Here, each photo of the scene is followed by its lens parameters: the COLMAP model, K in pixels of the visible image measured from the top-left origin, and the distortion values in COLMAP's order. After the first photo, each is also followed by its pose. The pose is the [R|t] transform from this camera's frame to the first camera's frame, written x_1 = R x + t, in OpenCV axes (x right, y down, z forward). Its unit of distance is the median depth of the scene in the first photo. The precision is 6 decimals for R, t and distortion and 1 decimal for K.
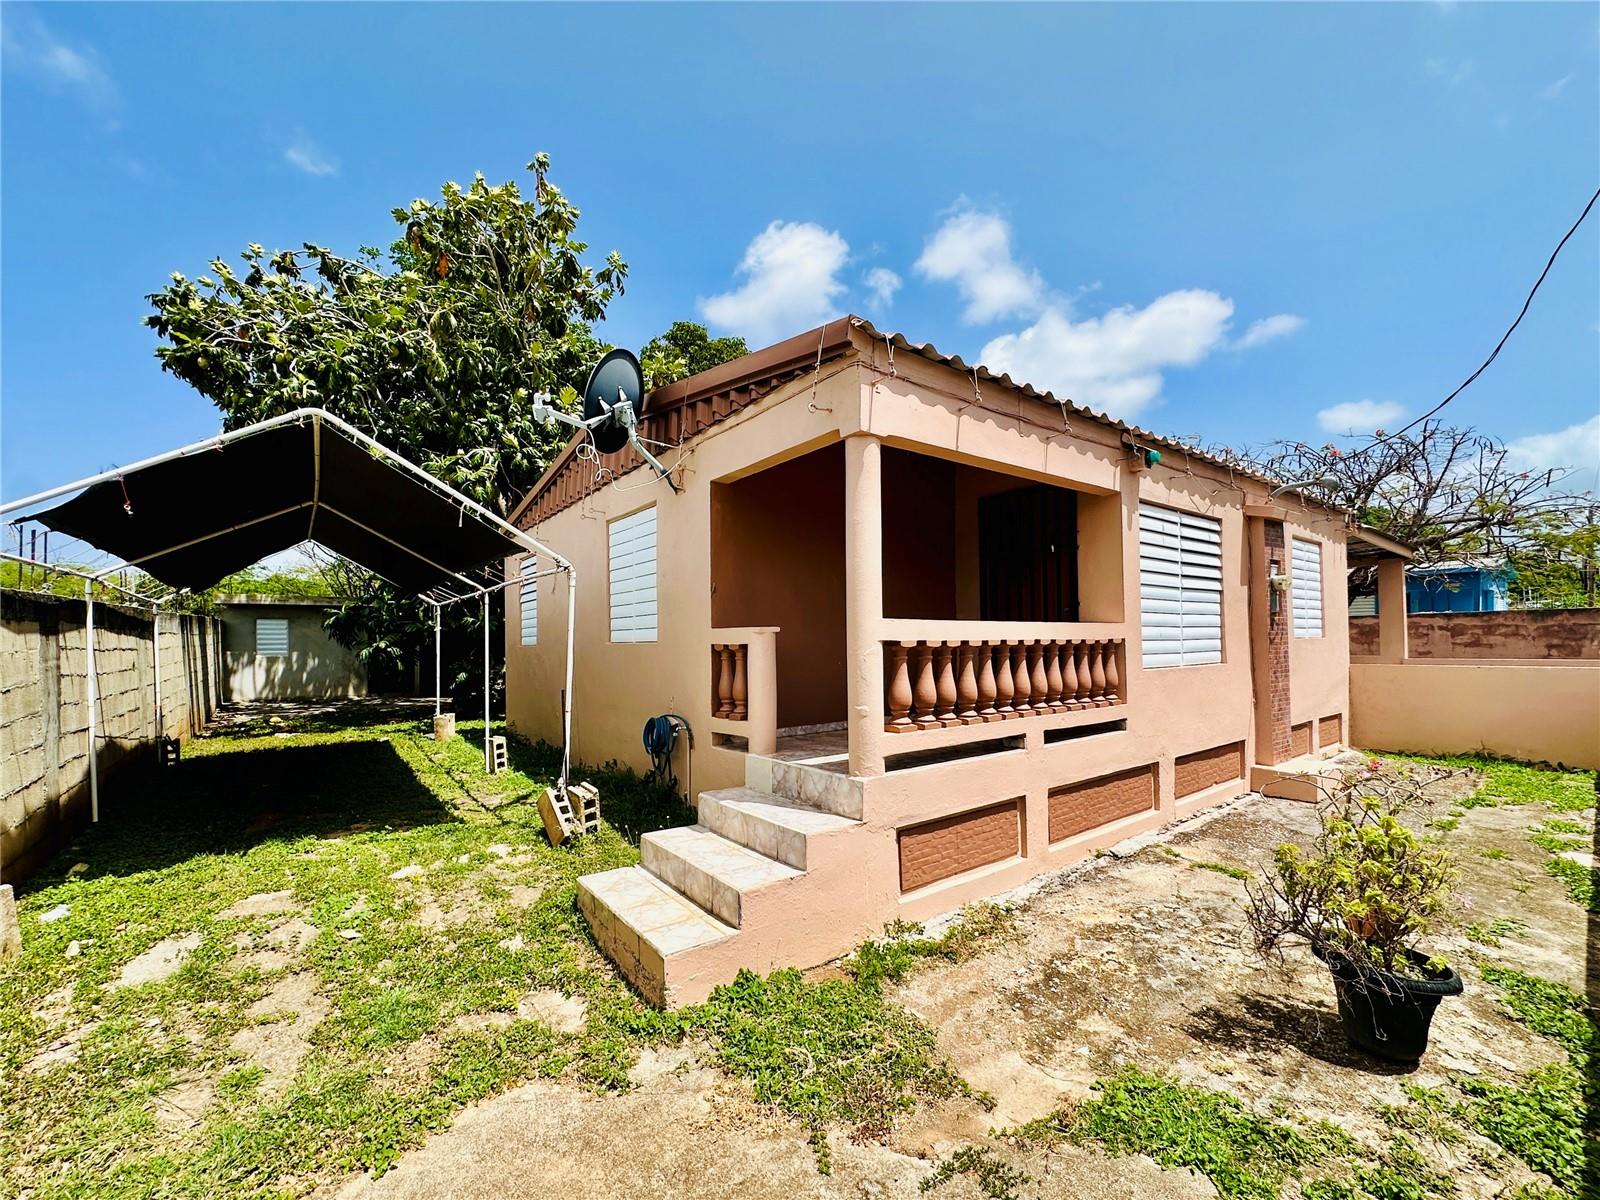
lens RADIAL K [[640.0, 0, 831.8], [0, 640.0, 645.0], [0, 0, 1]] dist [-0.000913, -0.000177]
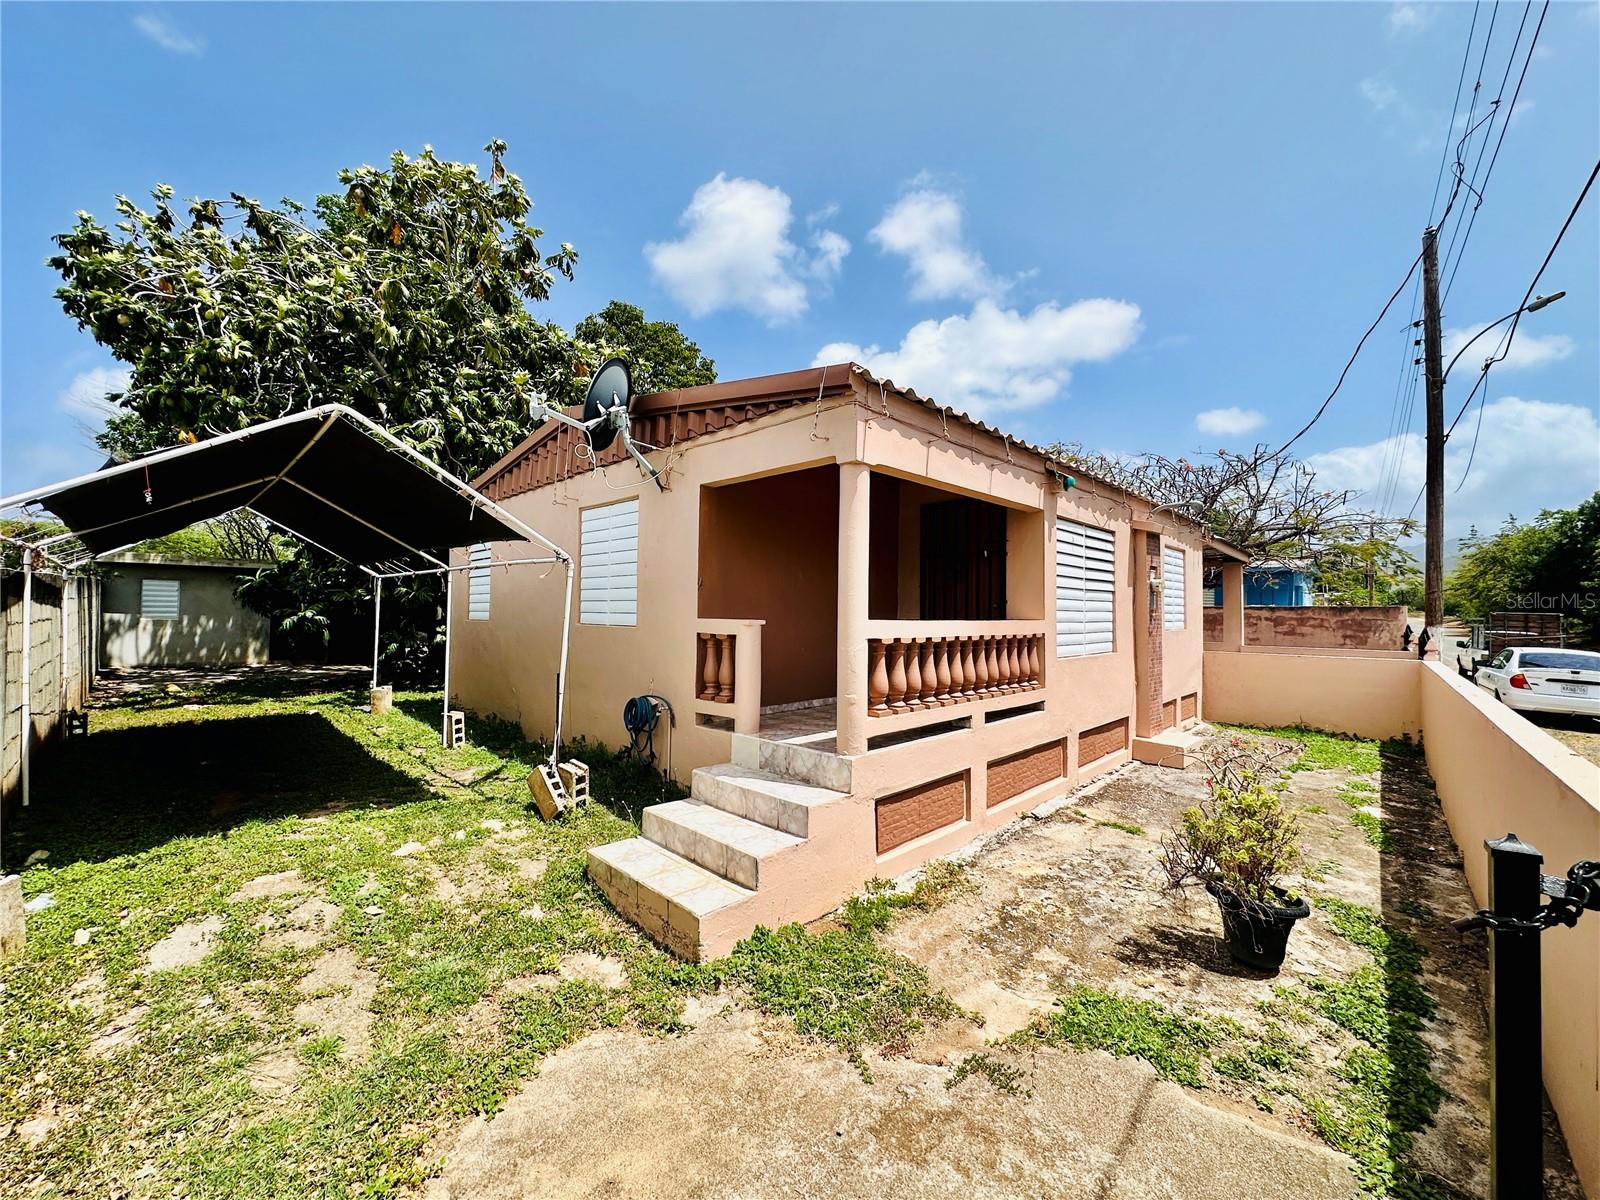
lens RADIAL K [[640.0, 0, 794.9], [0, 640.0, 596.8], [0, 0, 1]] dist [-0.000913, -0.000177]
pose [[0.988988, 0.027209, 0.145470, -0.193330], [-0.025584, 0.999588, -0.013031, -0.055377], [-0.145764, 0.009166, 0.989277, -0.119970]]
